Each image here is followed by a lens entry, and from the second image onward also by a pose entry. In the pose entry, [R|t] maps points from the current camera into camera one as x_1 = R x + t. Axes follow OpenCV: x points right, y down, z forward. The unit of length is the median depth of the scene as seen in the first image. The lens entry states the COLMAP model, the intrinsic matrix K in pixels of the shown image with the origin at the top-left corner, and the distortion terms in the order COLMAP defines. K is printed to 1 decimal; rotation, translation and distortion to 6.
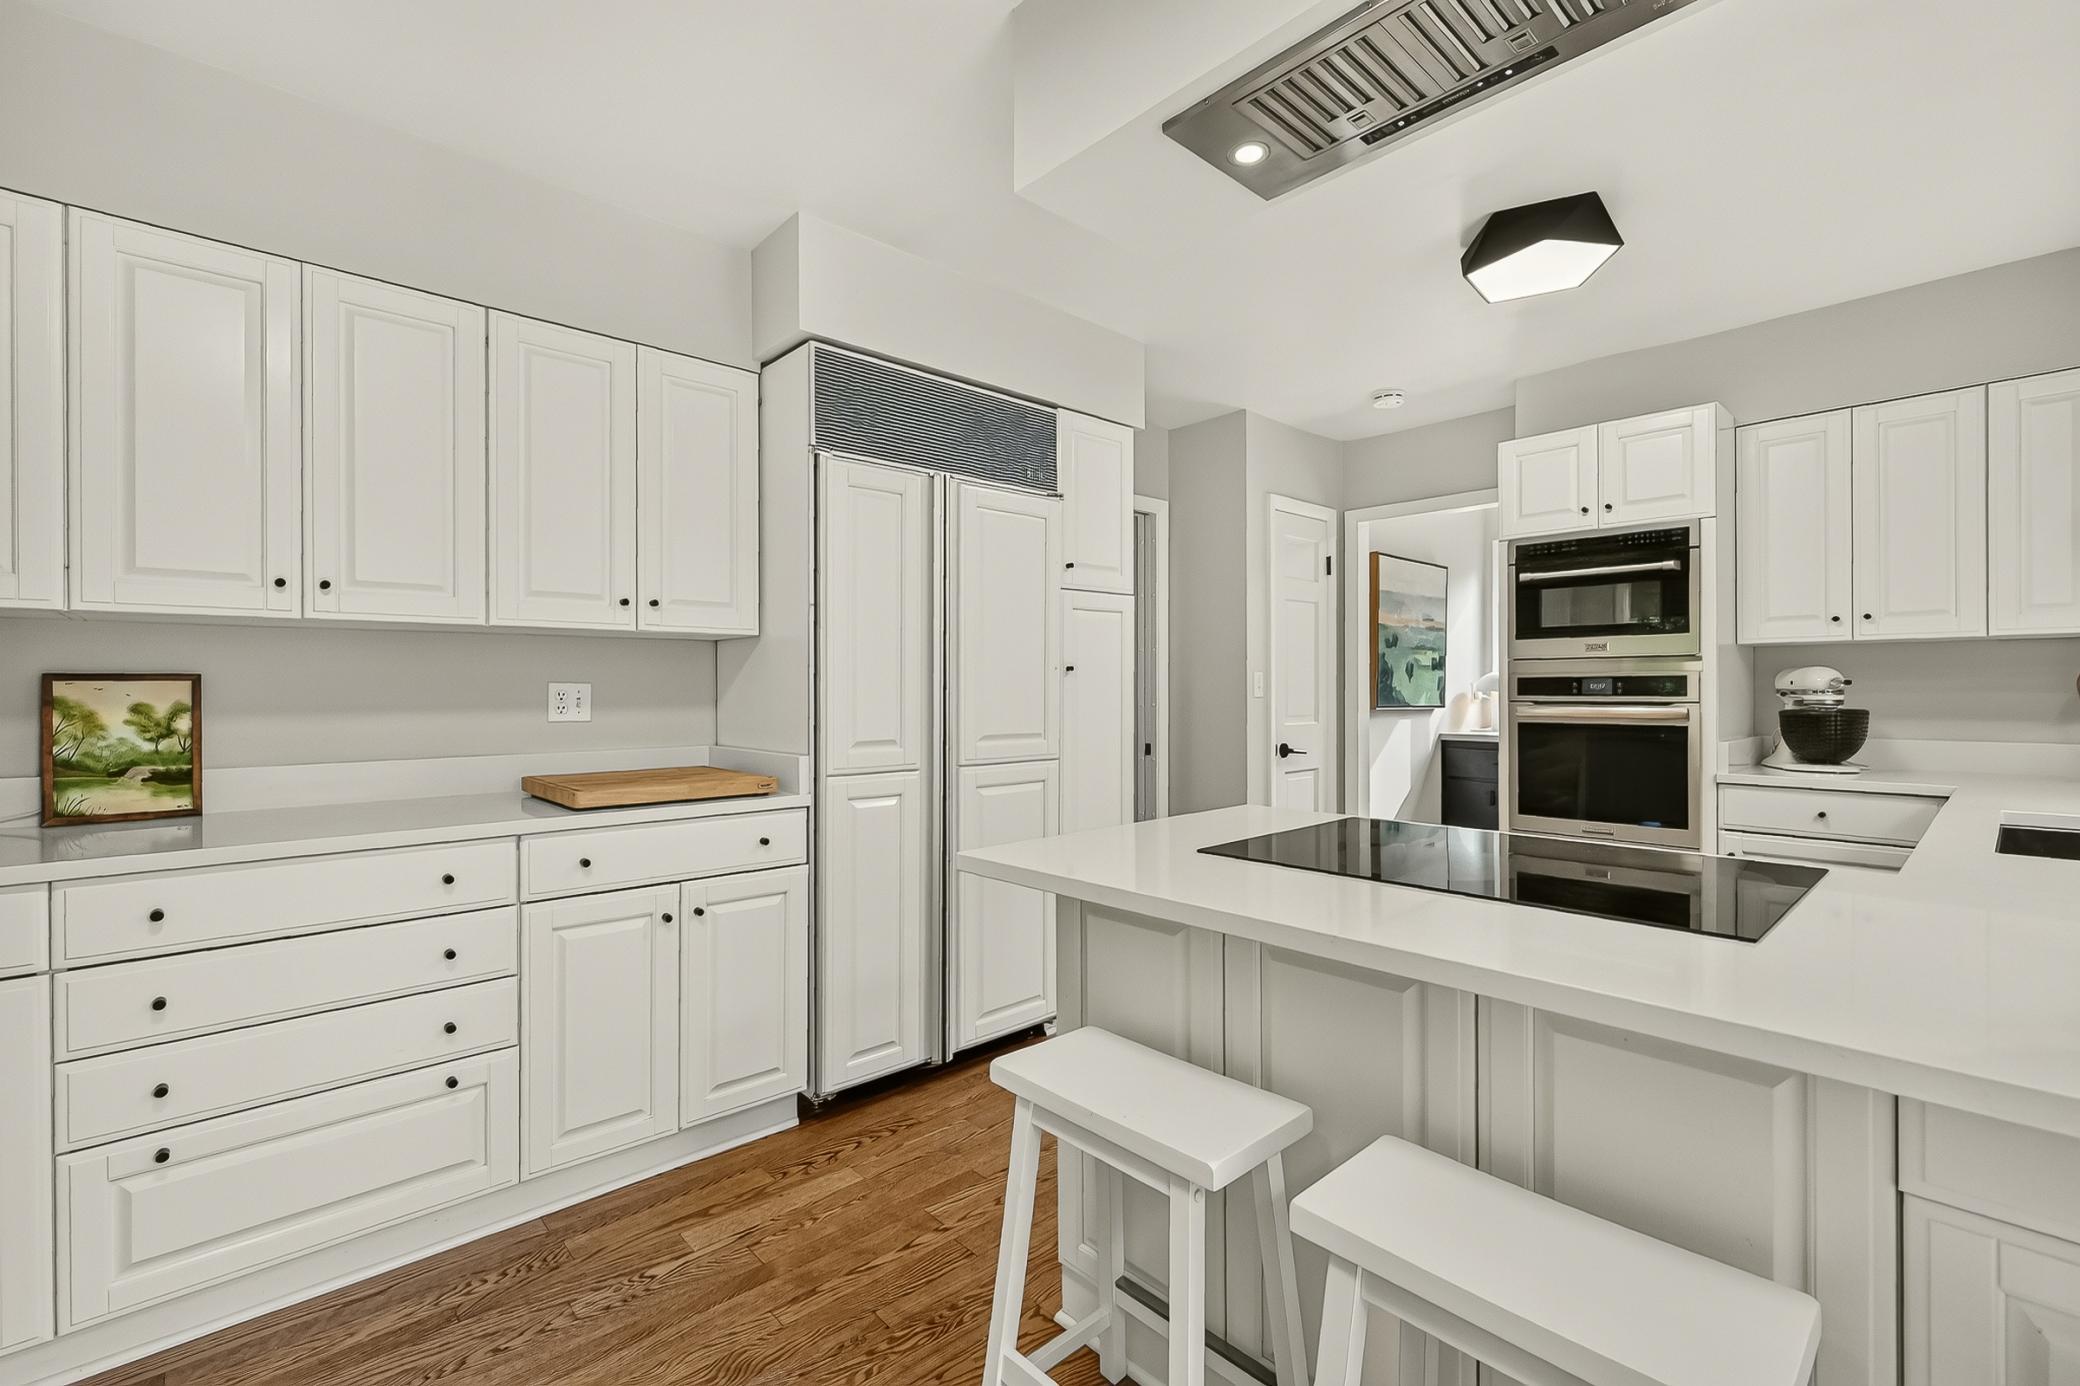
lens RADIAL K [[896.9, 0, 1049.4], [0, 896.9, 685.0], [0, 0, 1]] dist [-0.000473, 0.000004]
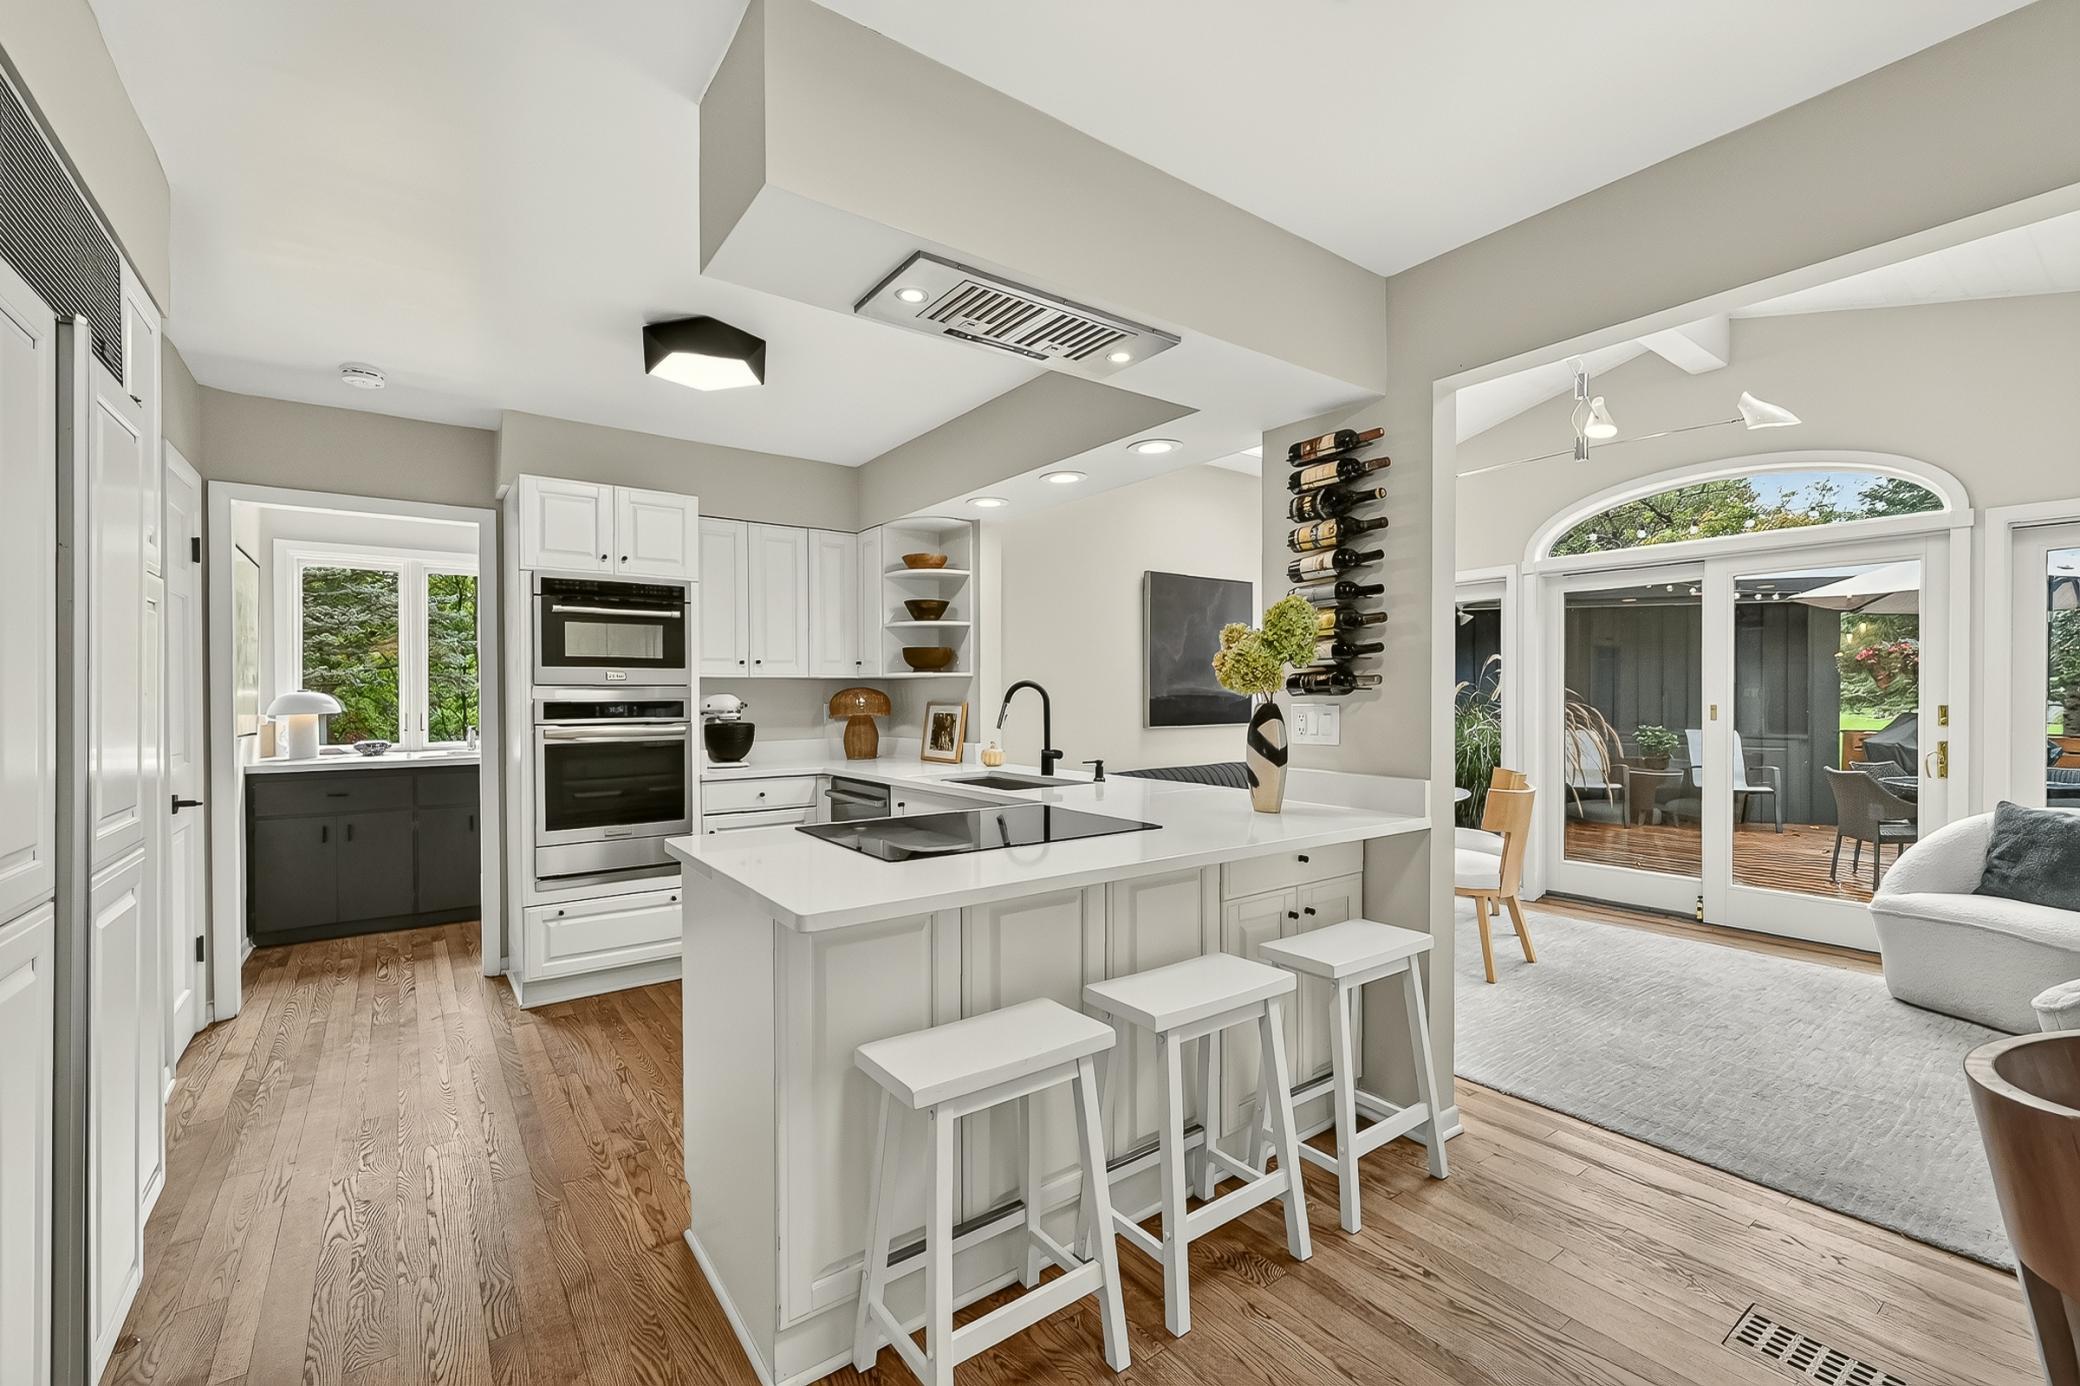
lens RADIAL K [[873.7, 0, 1043.2], [0, 873.7, 700.9], [0, 0, 1]] dist [-0.000057, -0.000360]
pose [[0.113868, -0.005191, 0.993482, -0.484650], [0.002118, 0.999985, 0.004982, -0.015951], [-0.993494, 0.001537, 0.113877, 0.340654]]
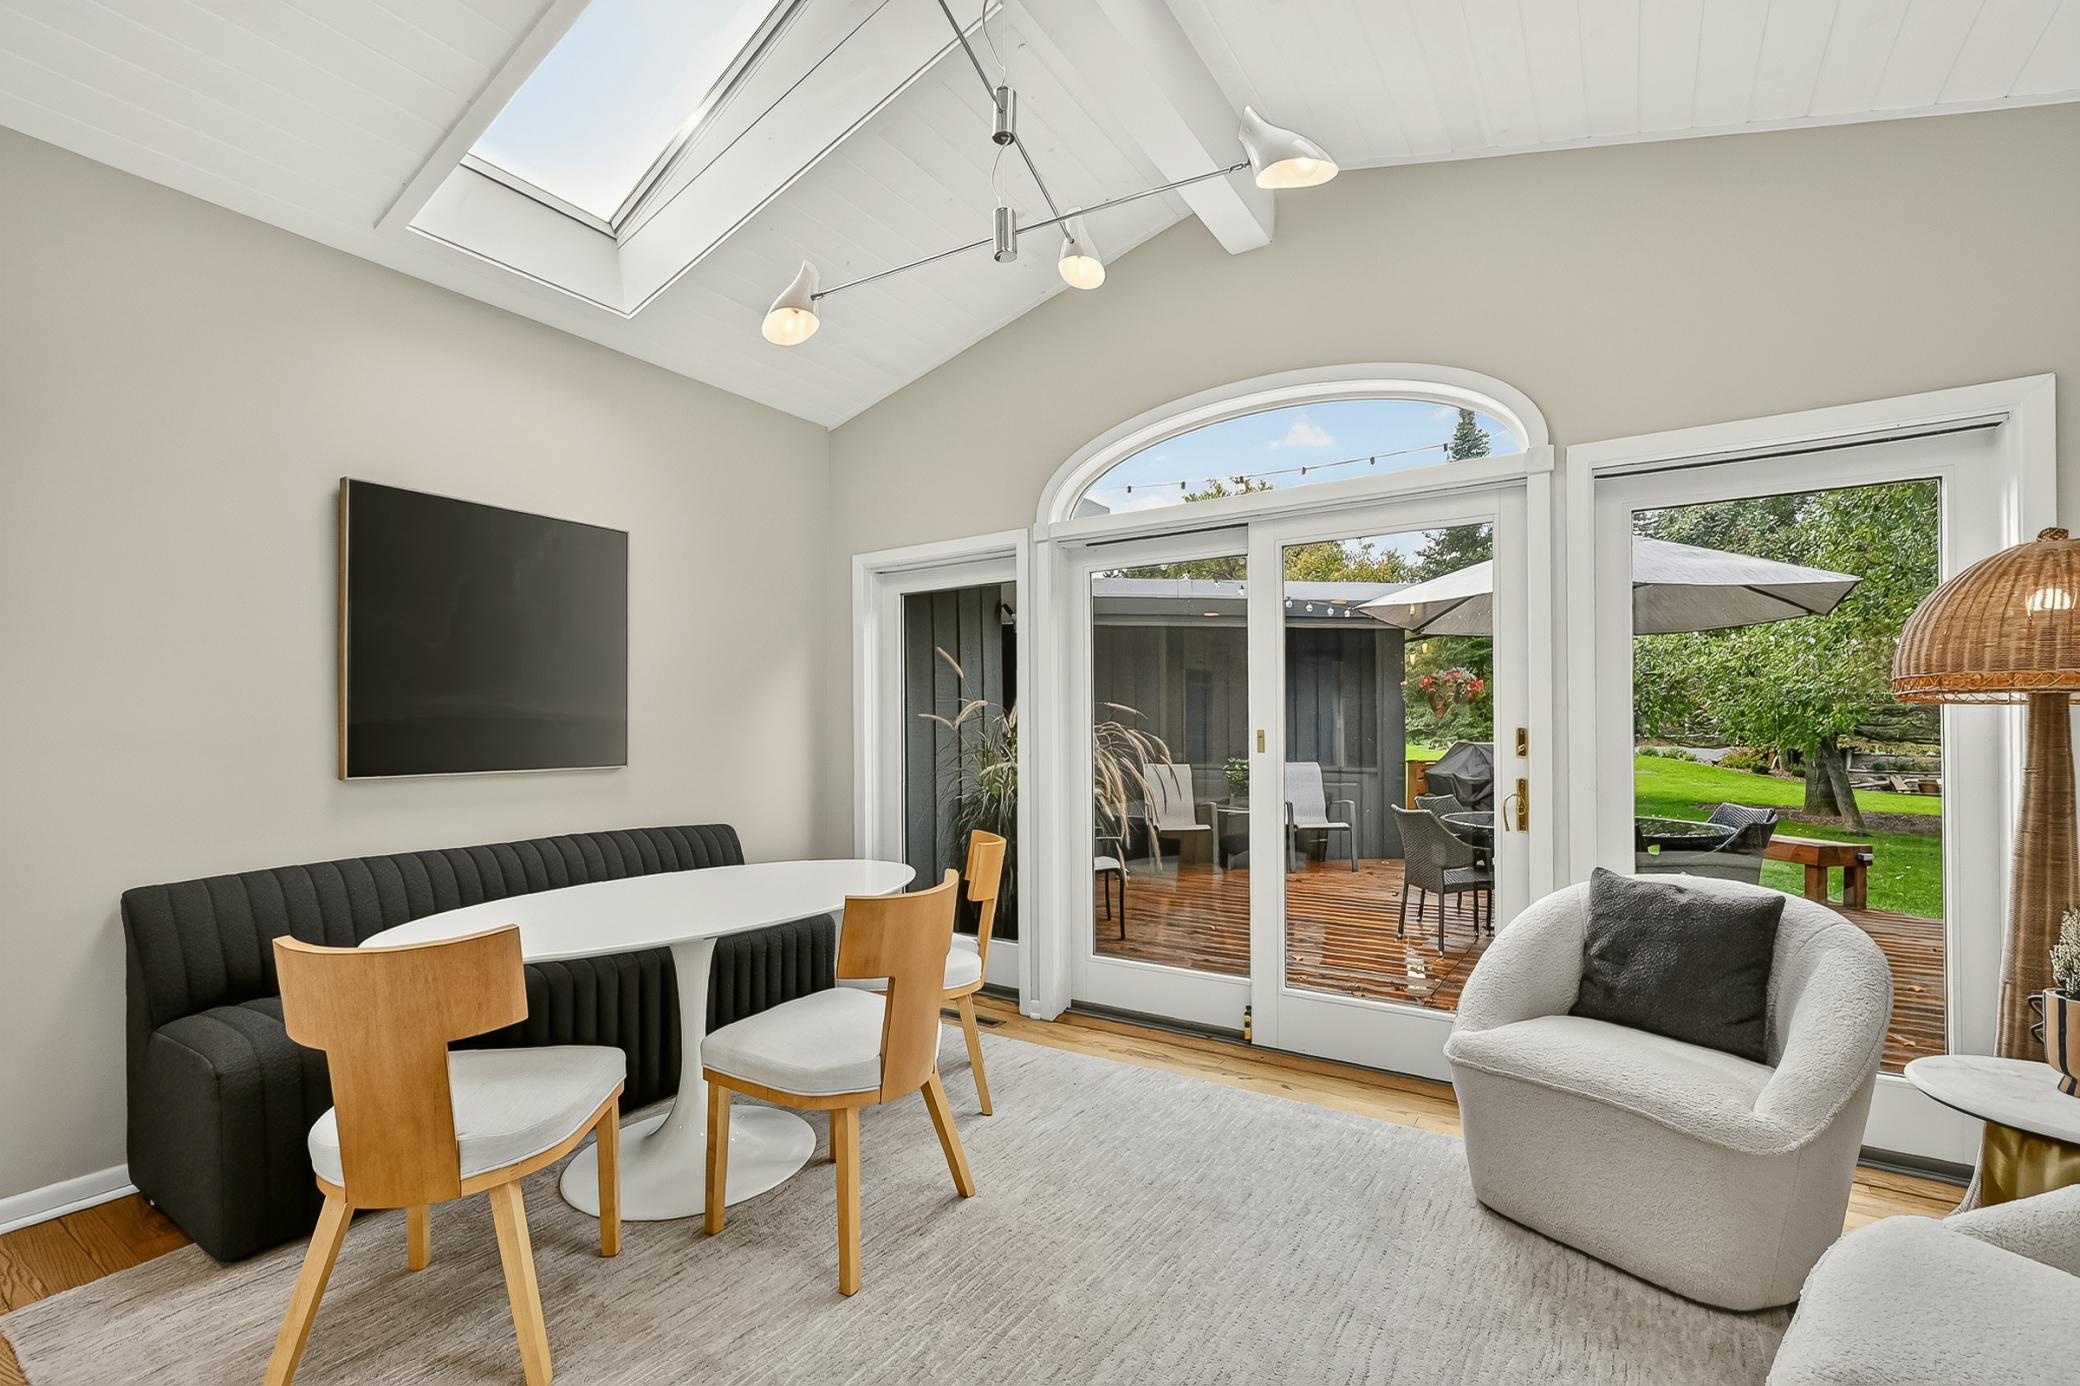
lens RADIAL K [[899.6, 0, 1055.5], [0, 899.6, 728.2], [0, 0, 1]] dist [-0.000609, -0.000047]
pose [[-0.251581, 0.007000, 0.967811, -0.278523], [0.006244, 0.999965, -0.005609, -0.010020], [-0.967816, 0.004632, -0.251616, 0.191691]]
